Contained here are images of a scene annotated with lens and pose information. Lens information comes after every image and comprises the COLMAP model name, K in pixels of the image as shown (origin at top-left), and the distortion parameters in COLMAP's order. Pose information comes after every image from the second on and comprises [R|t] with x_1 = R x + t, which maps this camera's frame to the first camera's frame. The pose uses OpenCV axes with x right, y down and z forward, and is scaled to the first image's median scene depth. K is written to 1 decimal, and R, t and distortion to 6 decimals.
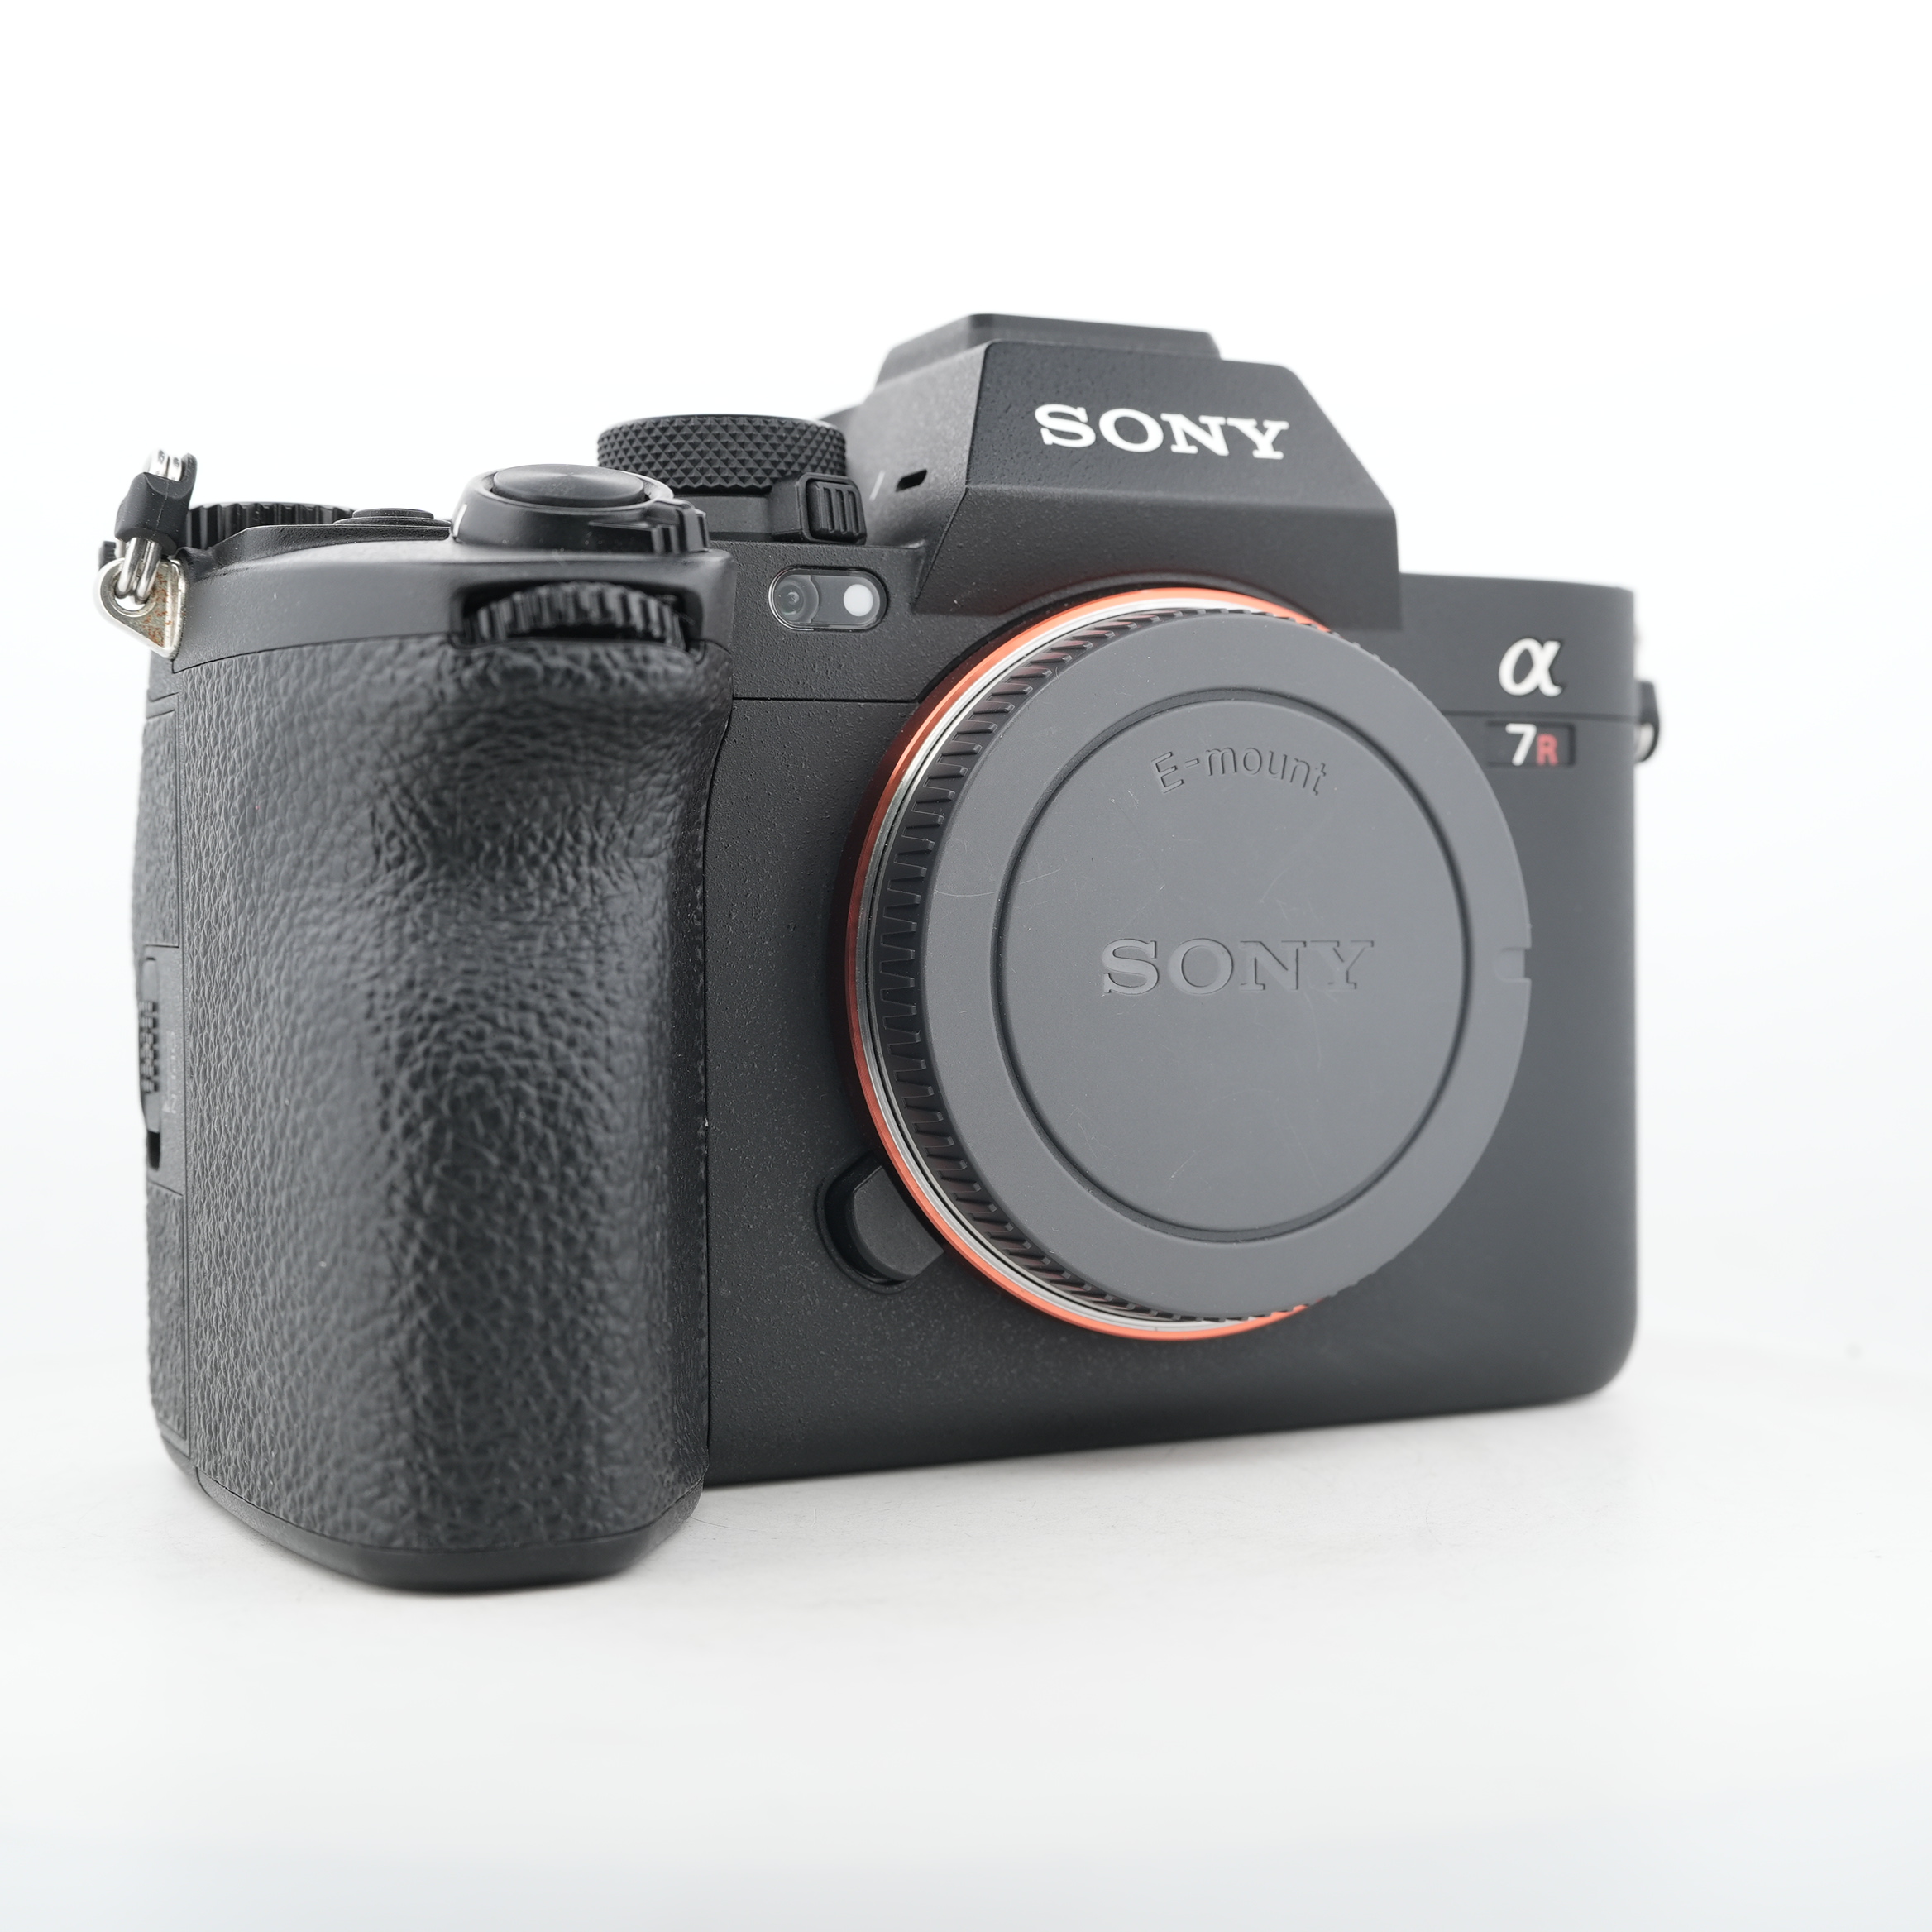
lens RADIAL K [[3111.3, 0, 966.7], [0, 3111.3, 932.3], [0, 0, 1]] dist [-0.108490, -0.009678]
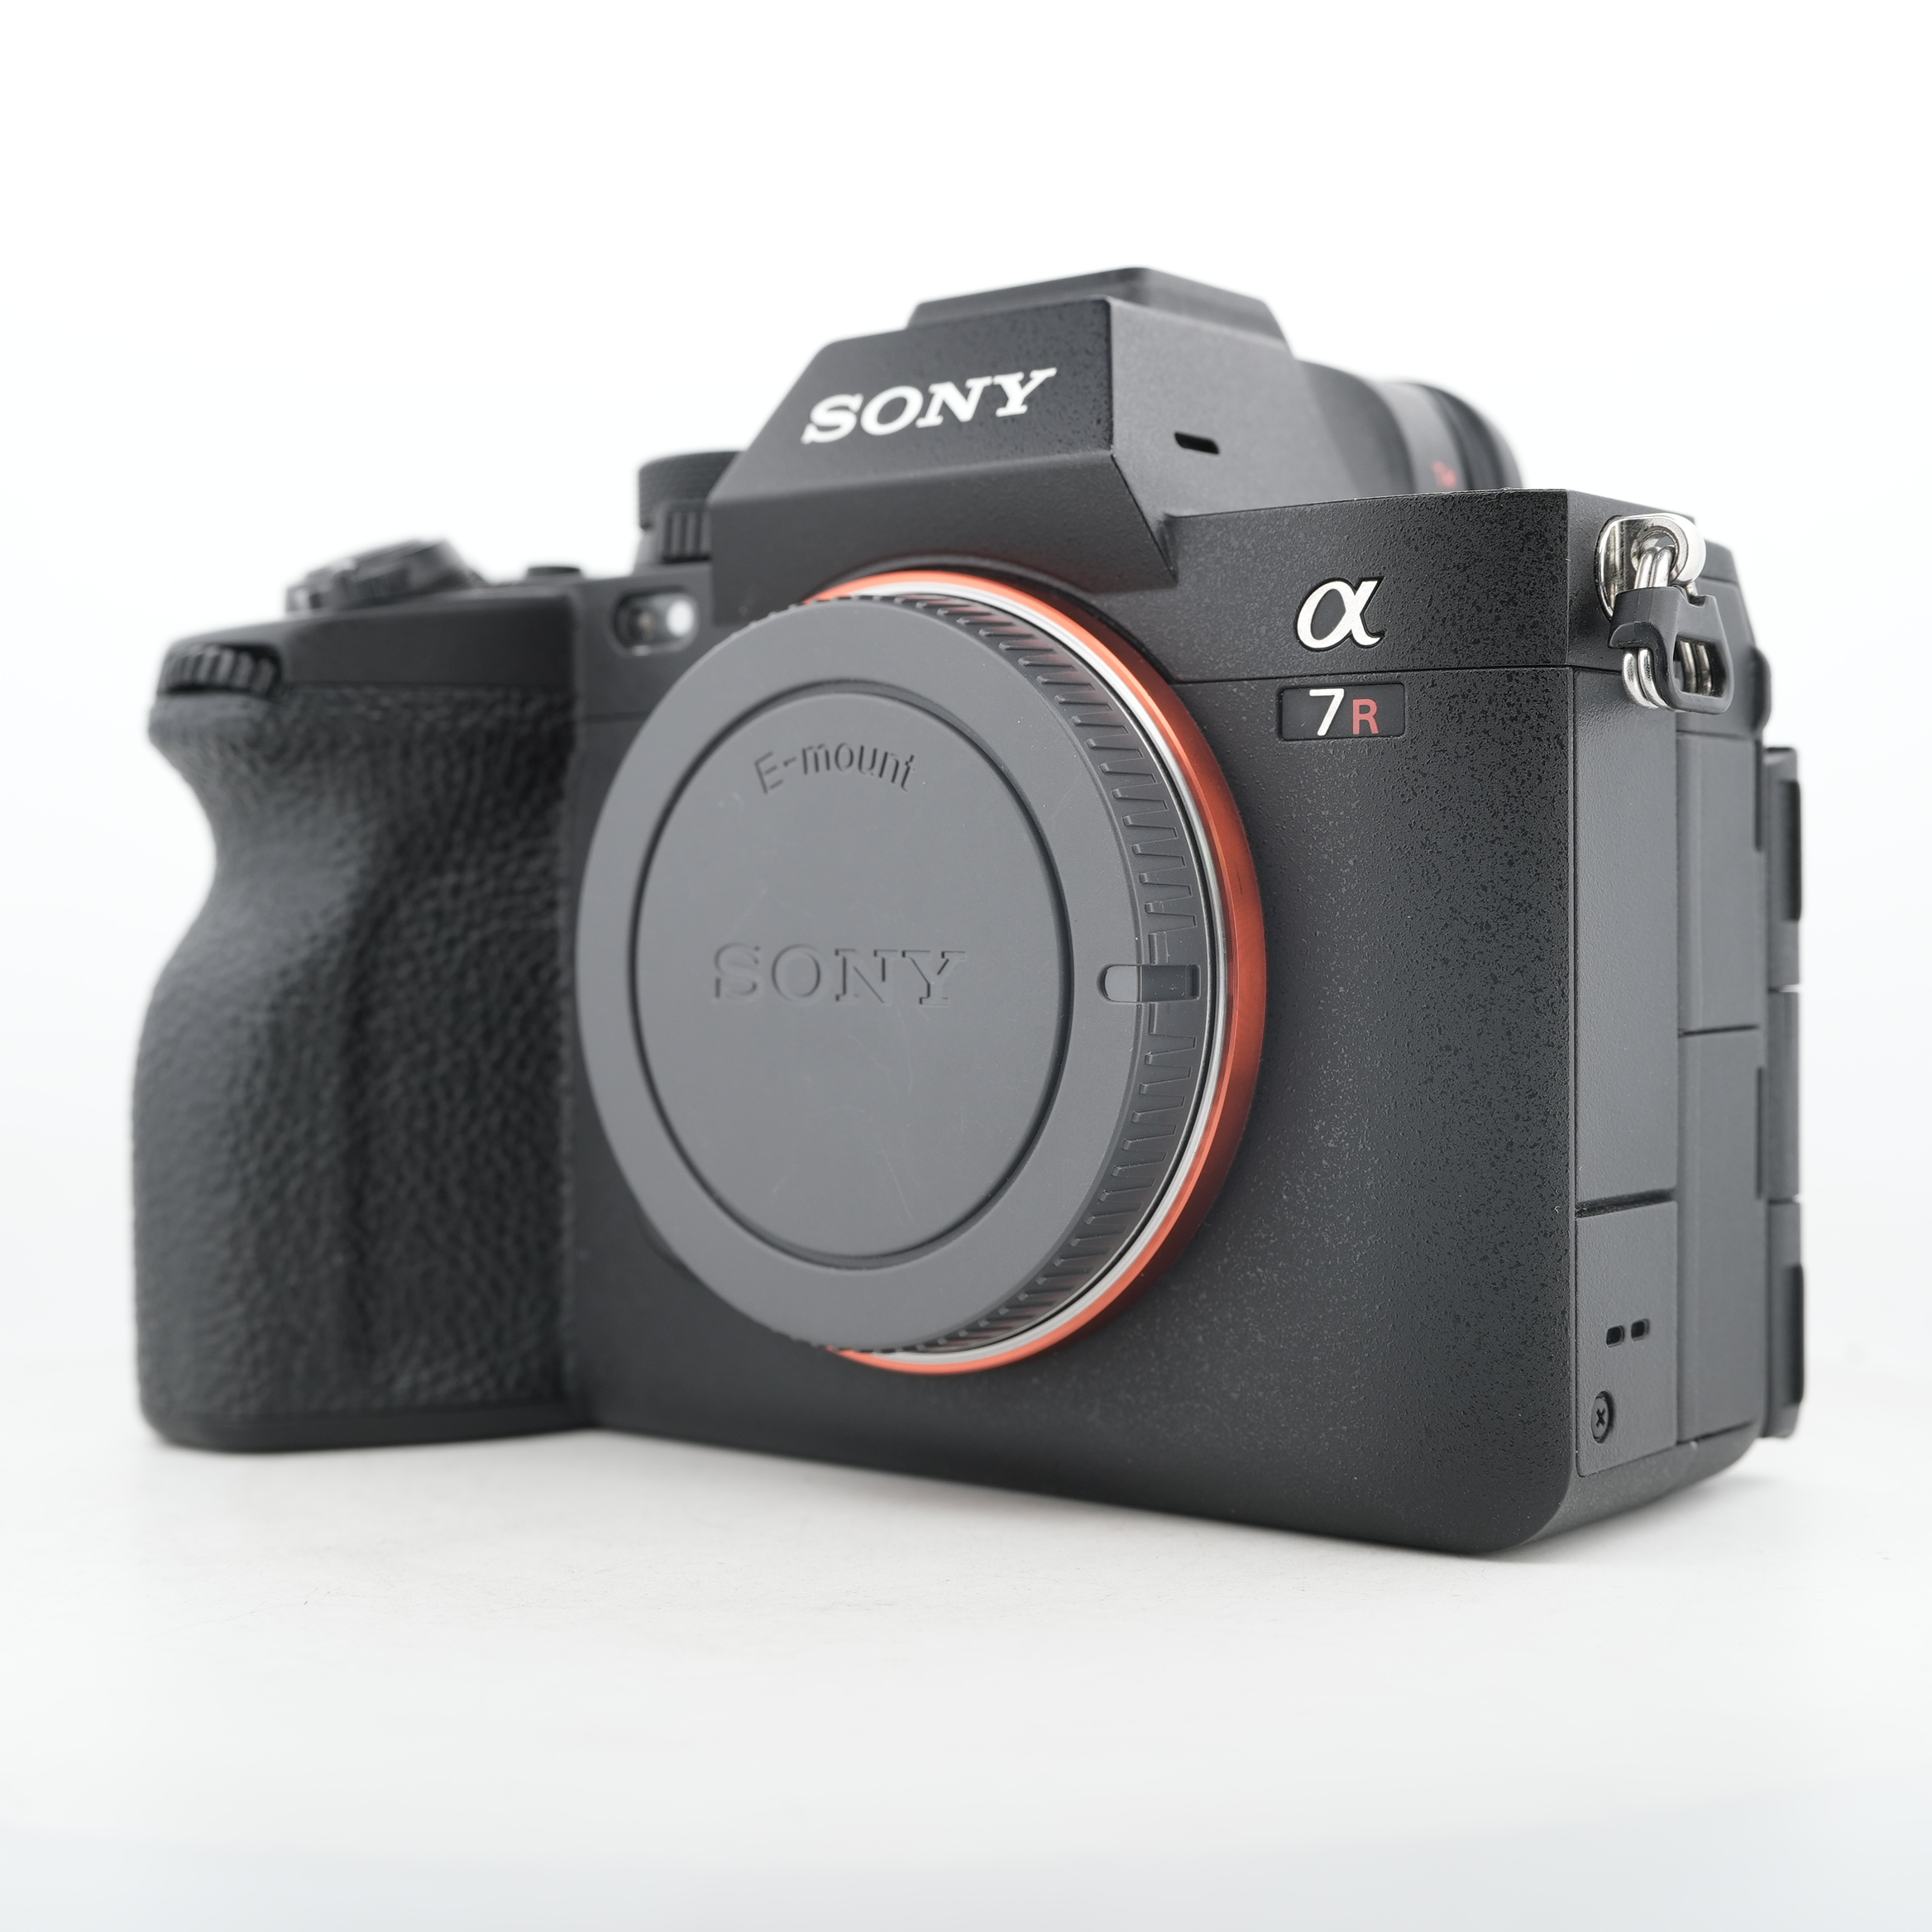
lens RADIAL K [[3111.3, 0, 966.7], [0, 3111.3, 932.3], [0, 0, 1]] dist [-0.108490, -0.009678]
pose [[0.434100, 0.018906, -0.900666, 0.923600], [-0.004408, 0.999812, 0.018862, -0.019447], [0.900854, -0.004218, 0.434102, 0.605269]]
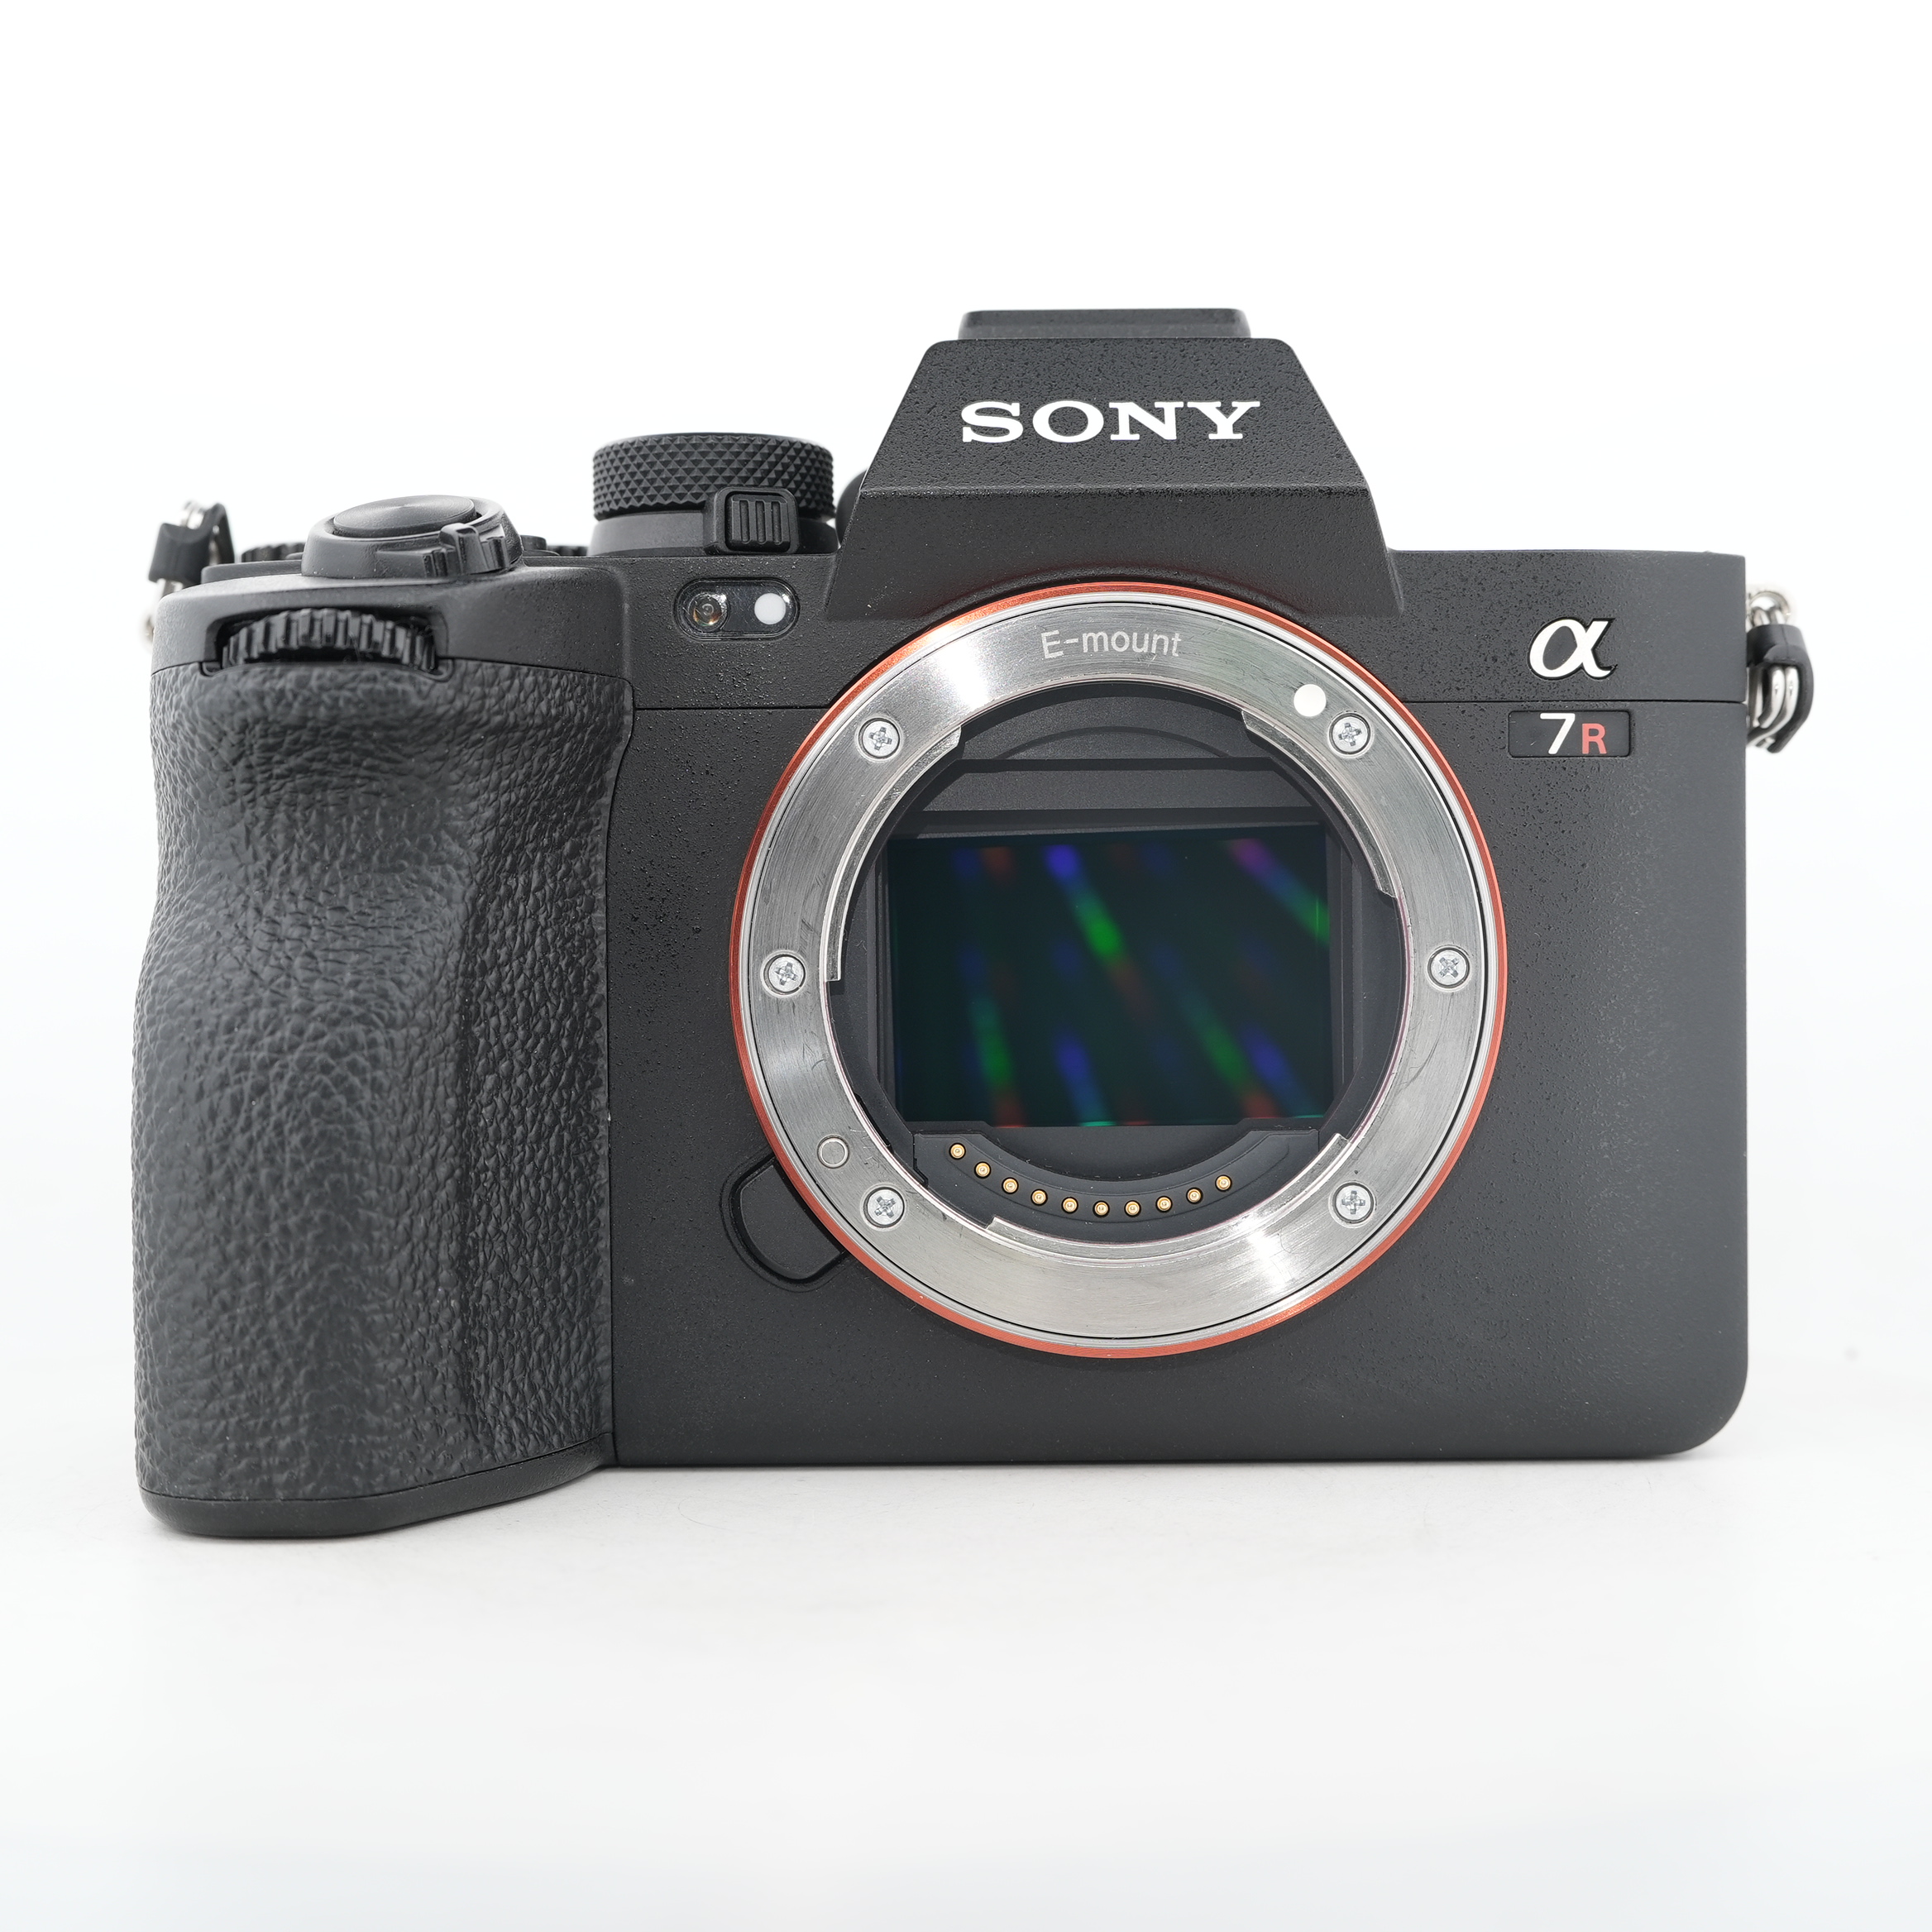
lens RADIAL K [[3111.3, 0, 966.7], [0, 3111.3, 932.3], [0, 0, 1]] dist [-0.108490, -0.009678]
pose [[0.899794, 0.004802, -0.436290, 0.449929], [-0.004446, 0.999988, 0.001836, -0.002945], [0.436293, 0.000288, 0.899804, 0.108643]]
